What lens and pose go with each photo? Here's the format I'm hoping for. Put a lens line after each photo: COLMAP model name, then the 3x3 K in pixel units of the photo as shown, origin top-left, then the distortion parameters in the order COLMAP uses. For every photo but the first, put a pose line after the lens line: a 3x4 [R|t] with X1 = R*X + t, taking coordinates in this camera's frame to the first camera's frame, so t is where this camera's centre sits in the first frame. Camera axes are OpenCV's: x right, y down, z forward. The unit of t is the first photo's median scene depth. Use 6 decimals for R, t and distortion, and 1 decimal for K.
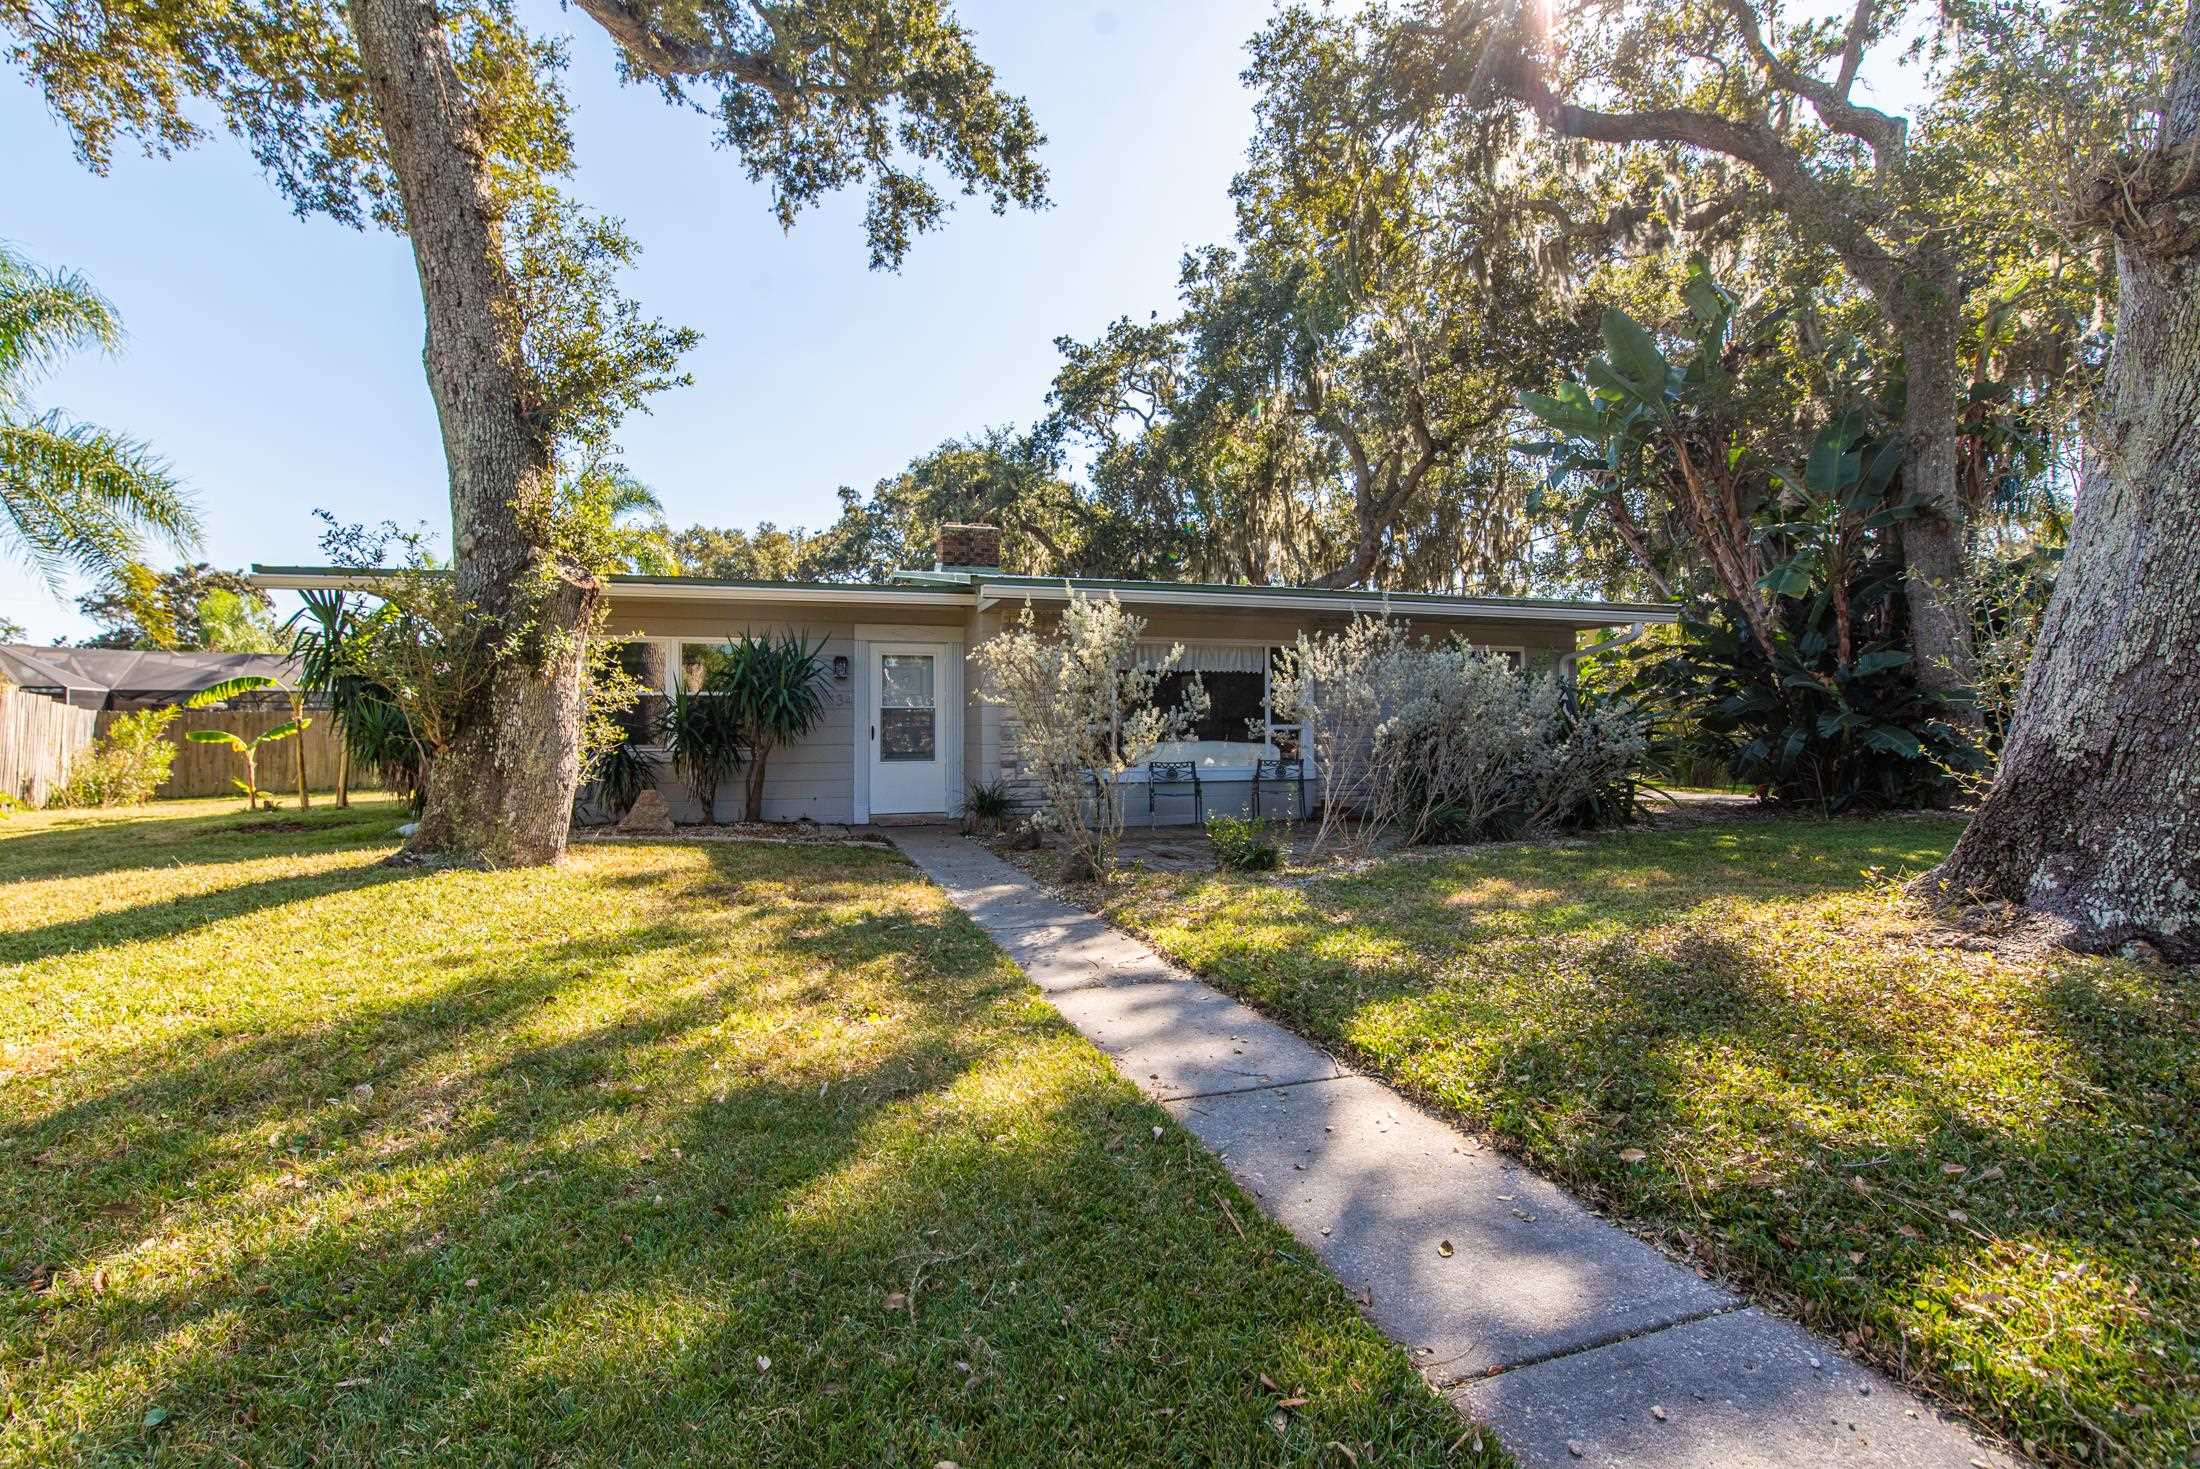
lens RADIAL K [[923.3, 0, 1066.8], [0, 923.3, 709.9], [0, 0, 1]] dist [0.002192, -0.000178]
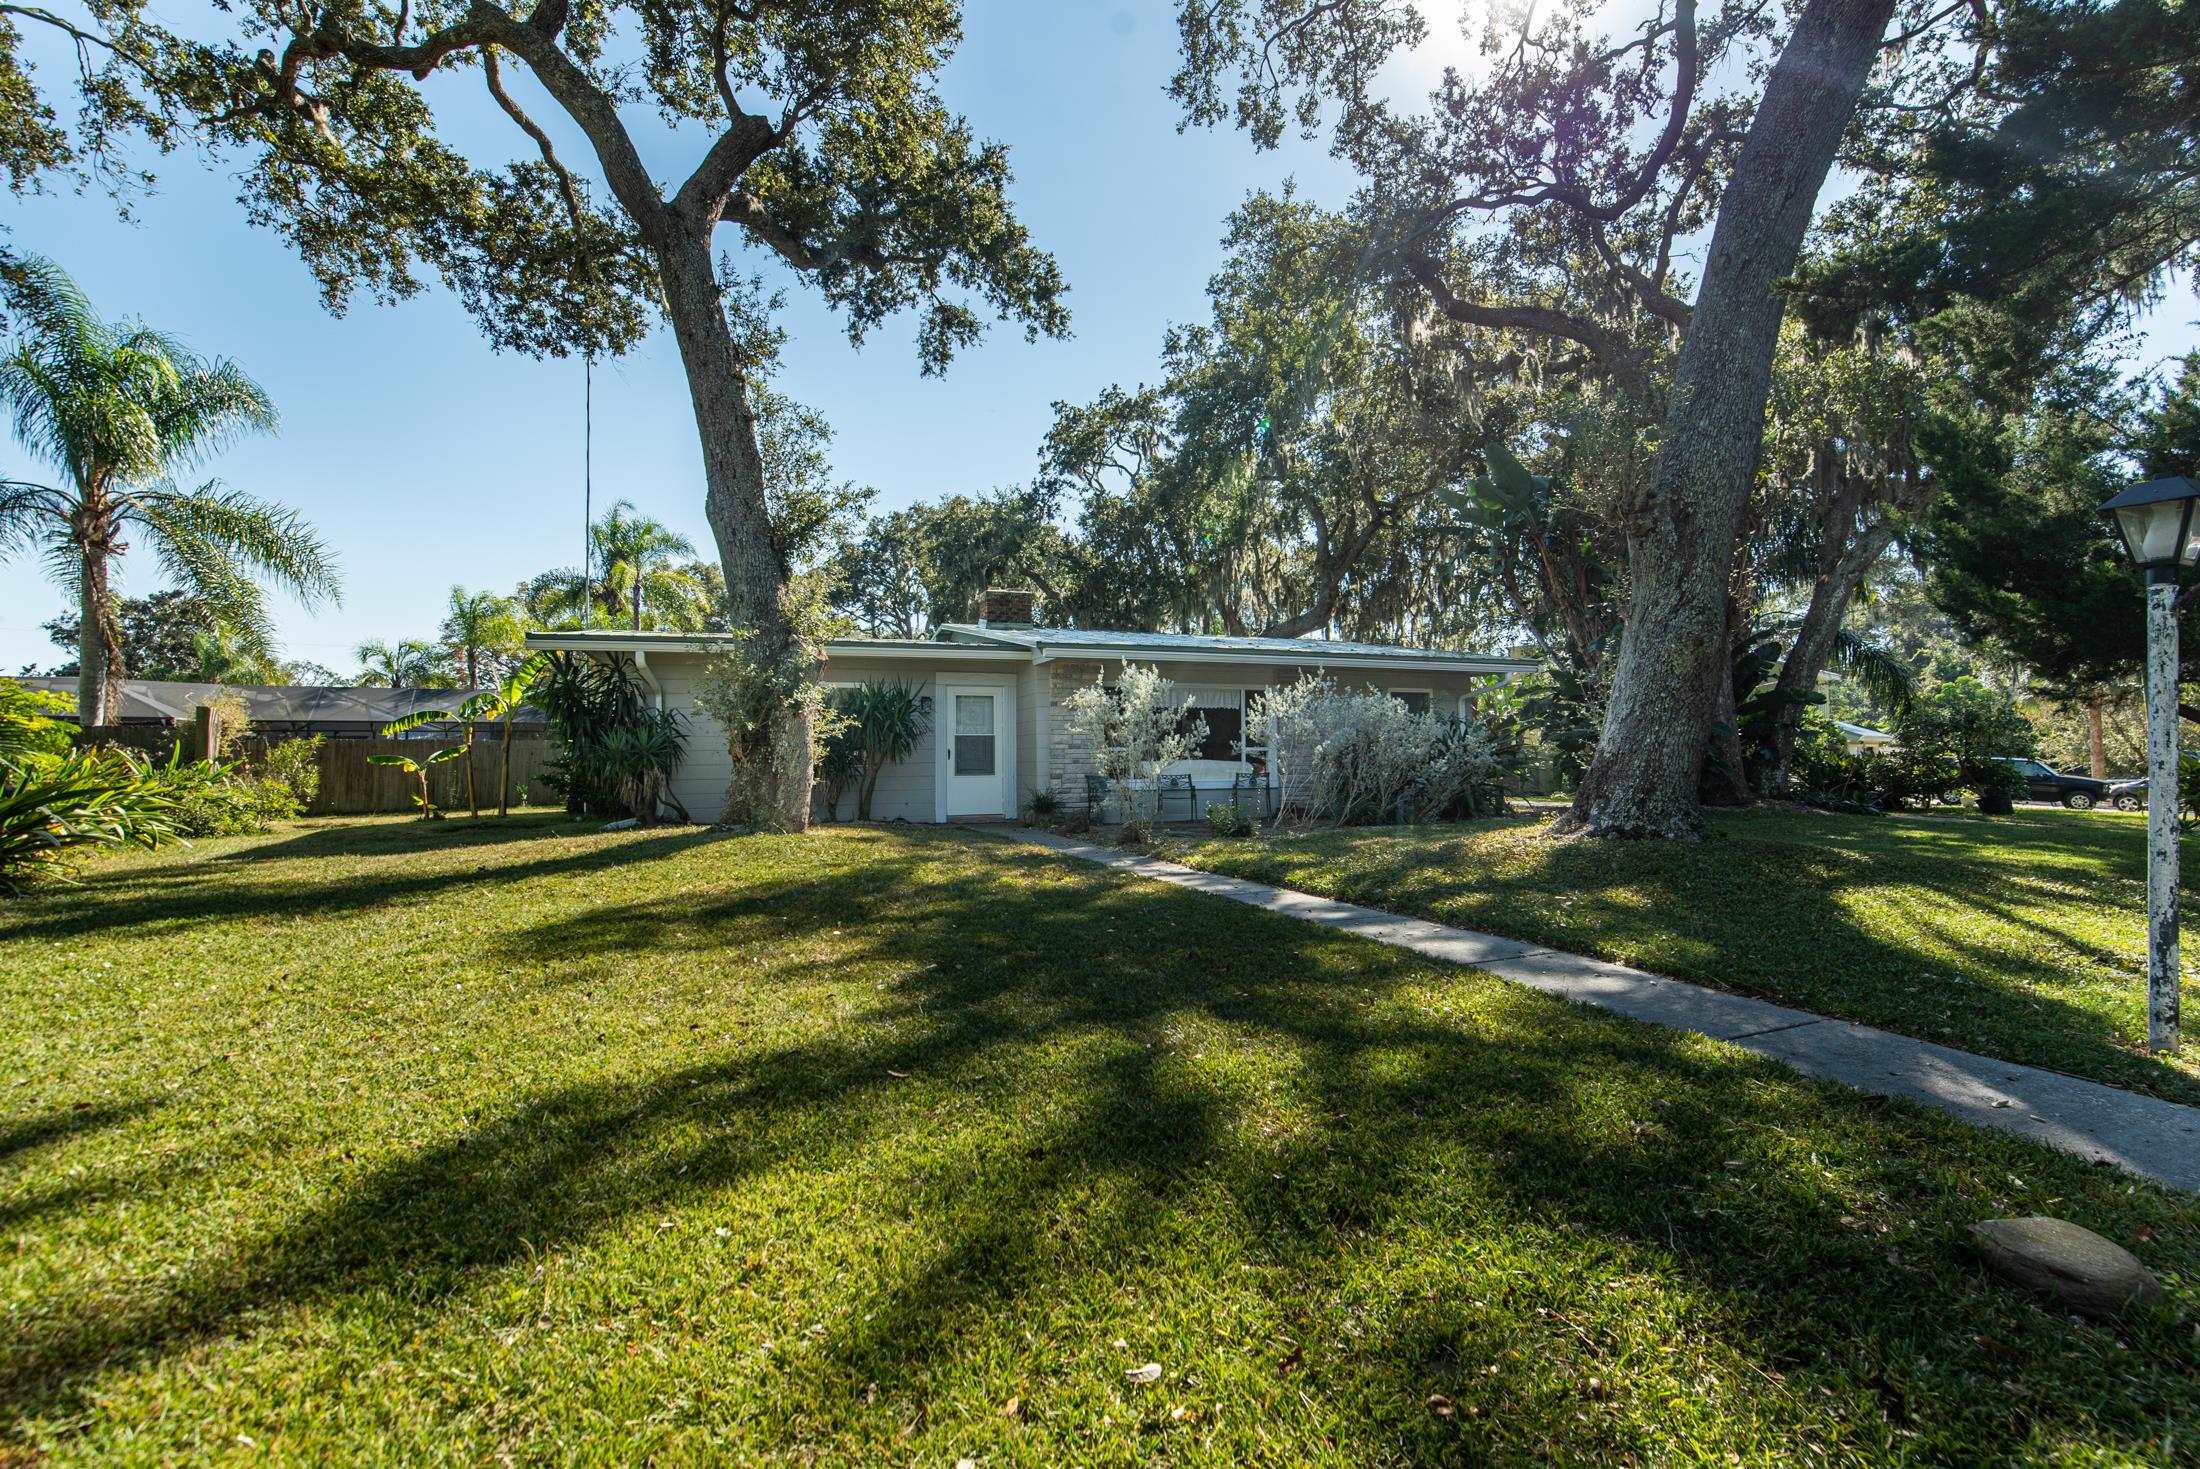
lens RADIAL K [[954.0, 0, 1105.3], [0, 954.0, 733.6], [0, 0, 1]] dist [0.004978, 0.000247]
pose [[0.997130, -0.000868, 0.075698, -0.064877], [0.001241, 0.999987, -0.004874, 0.001706], [-0.075692, 0.004953, 0.997119, -0.271998]]
